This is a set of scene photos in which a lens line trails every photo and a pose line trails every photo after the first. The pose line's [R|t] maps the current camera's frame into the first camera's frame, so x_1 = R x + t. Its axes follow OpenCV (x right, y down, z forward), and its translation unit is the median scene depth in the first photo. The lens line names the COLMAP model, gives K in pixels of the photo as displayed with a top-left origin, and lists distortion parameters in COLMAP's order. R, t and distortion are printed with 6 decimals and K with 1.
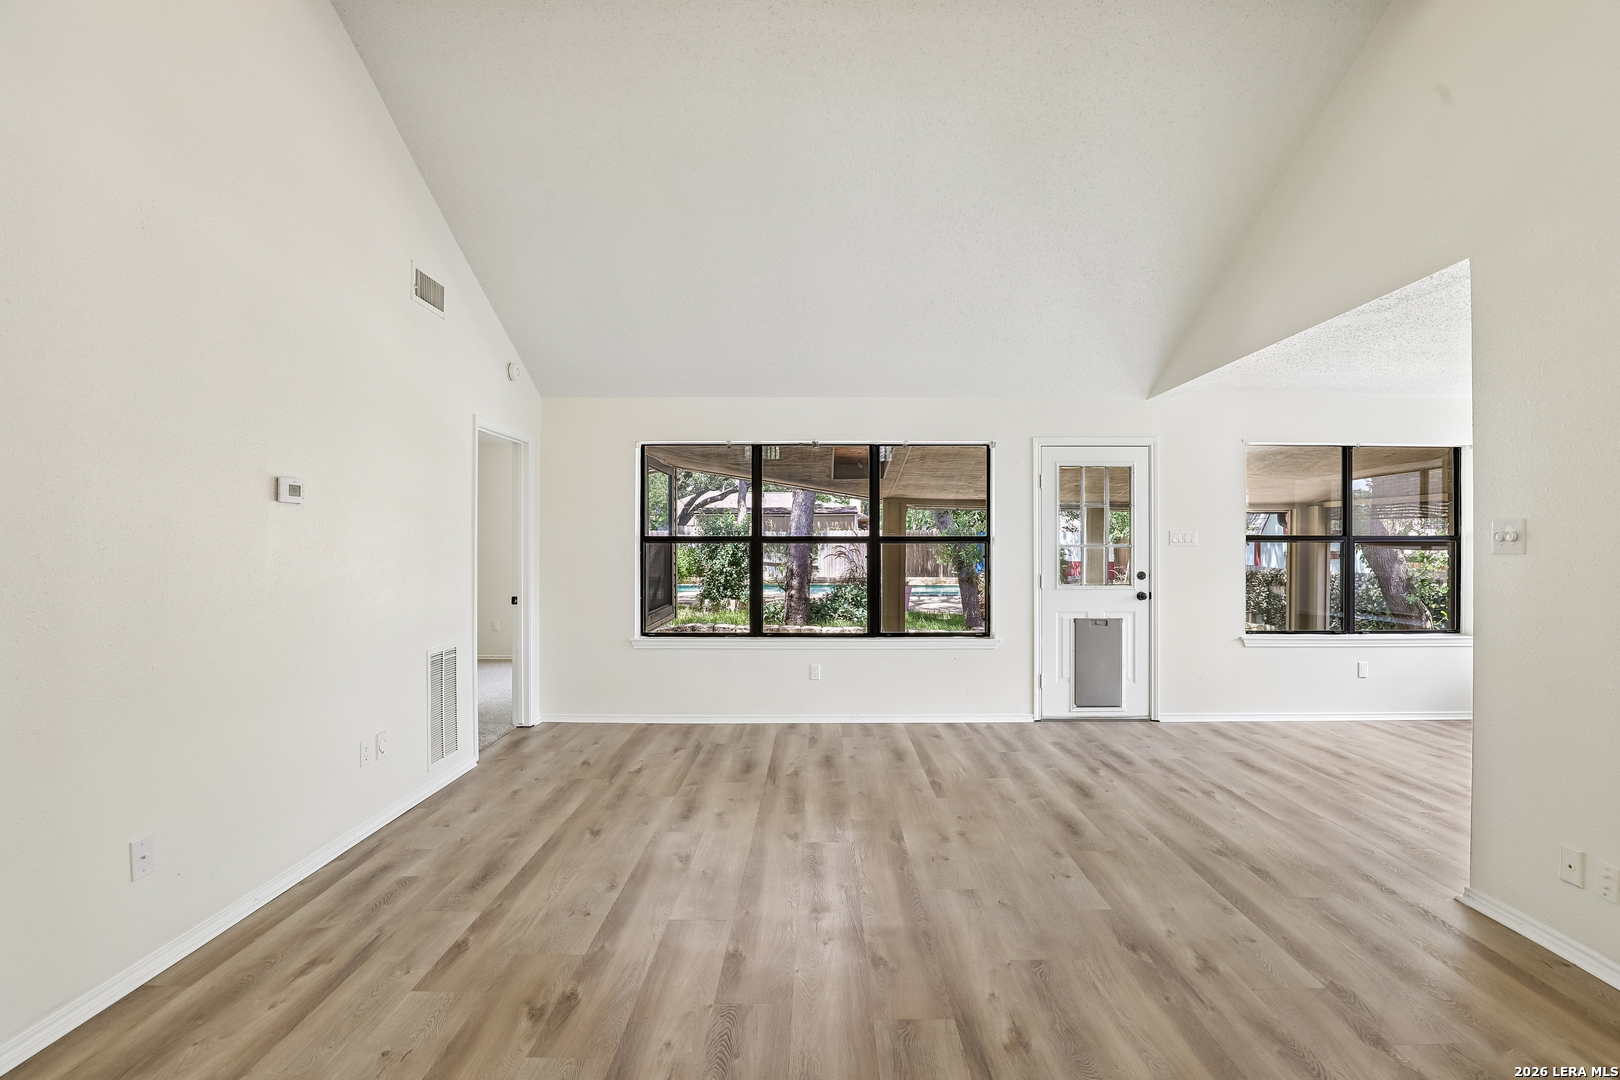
lens RADIAL K [[747.9, 0, 823.6], [0, 747.9, 548.2], [0, 0, 1]] dist [-0.030822, 0.003140]
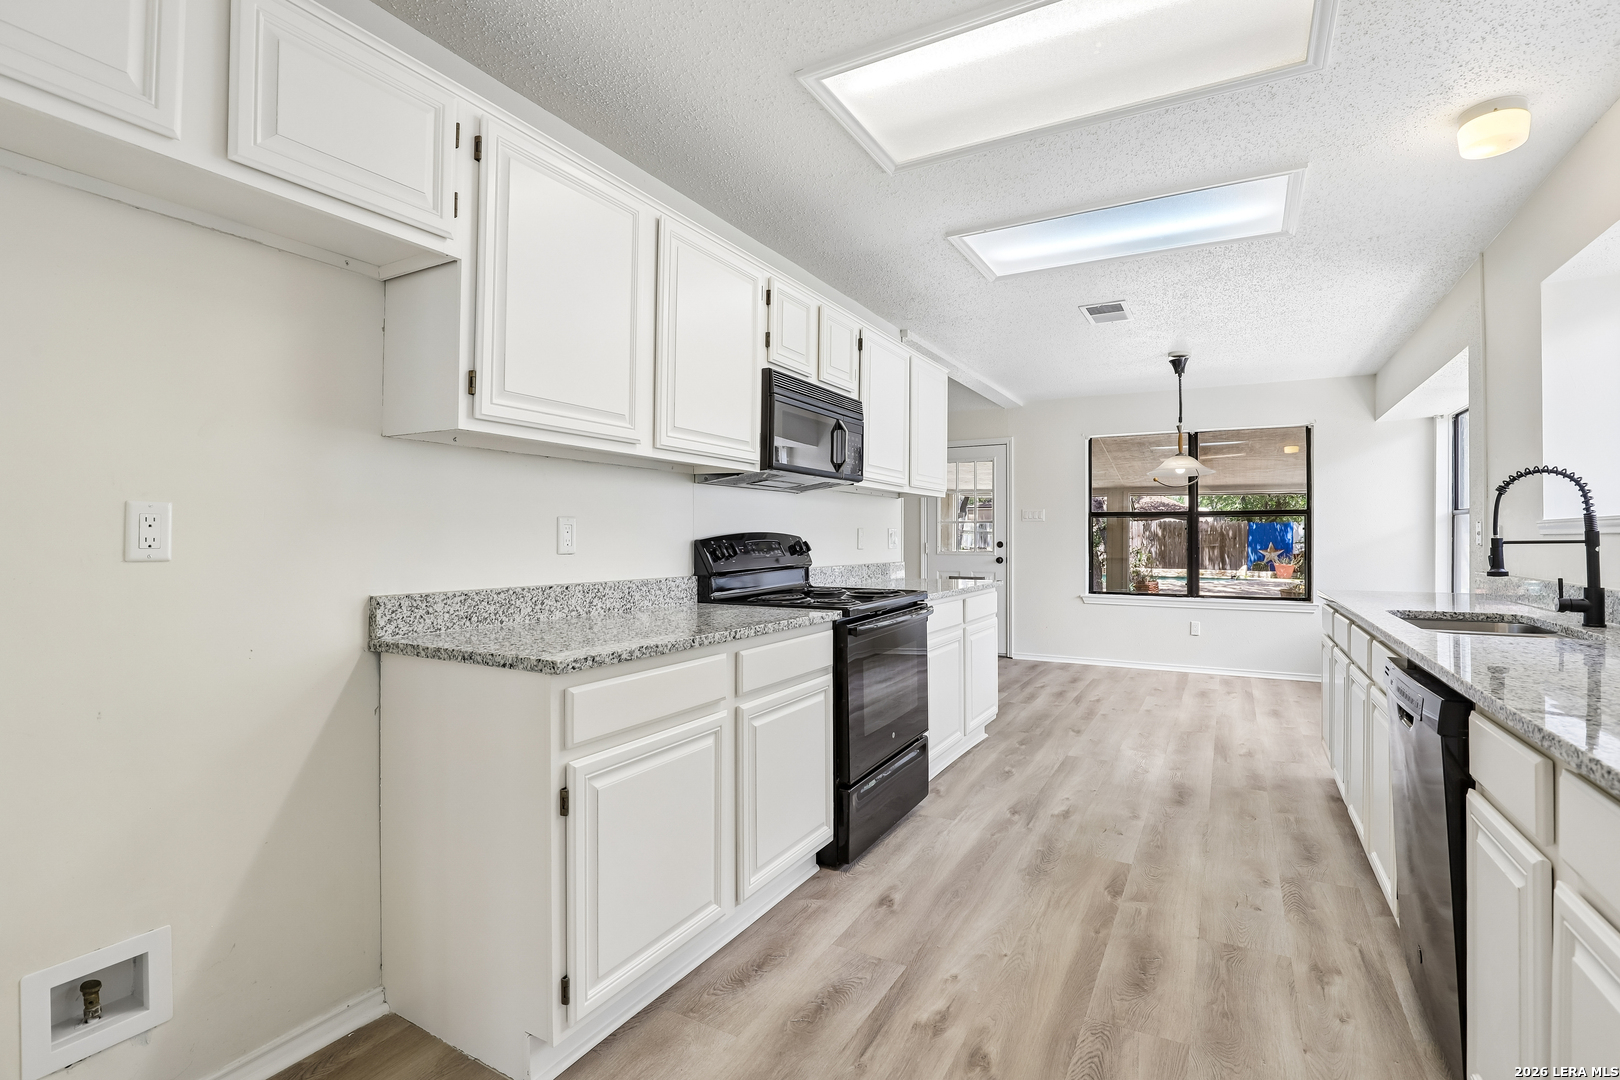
lens RADIAL K [[747.9, 0, 825.0], [0, 747.9, 529.0], [0, 0, 1]] dist [-0.030822, 0.003140]
pose [[0.872030, -0.005554, -0.489422, 1.118423], [-0.005164, 0.999776, -0.020546, 0.053346], [0.489426, 0.020444, 0.871805, -0.398367]]
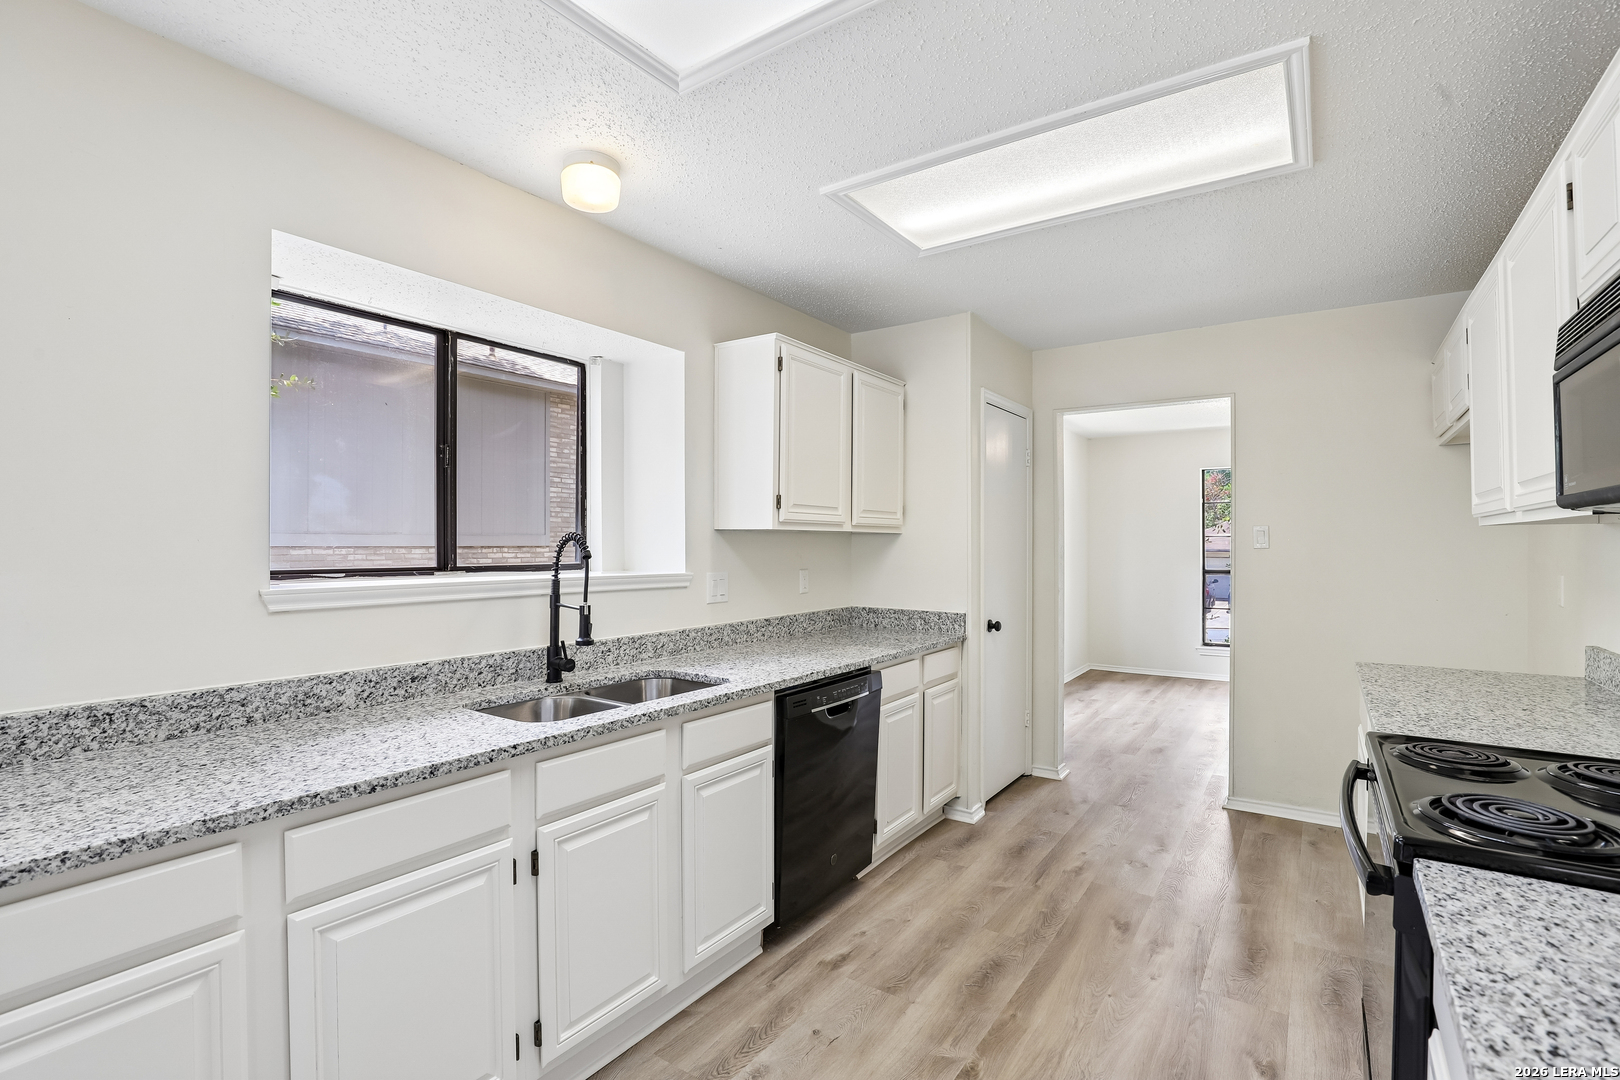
lens RADIAL K [[747.9, 0, 823.5], [0, 747.9, 543.6], [0, 0, 1]] dist [-0.030822, 0.003140]
pose [[-0.821503, -0.000706, 0.570204, 0.836879], [0.003788, 0.999970, 0.006696, -0.001836], [-0.570192, 0.007661, -0.821476, 0.688699]]
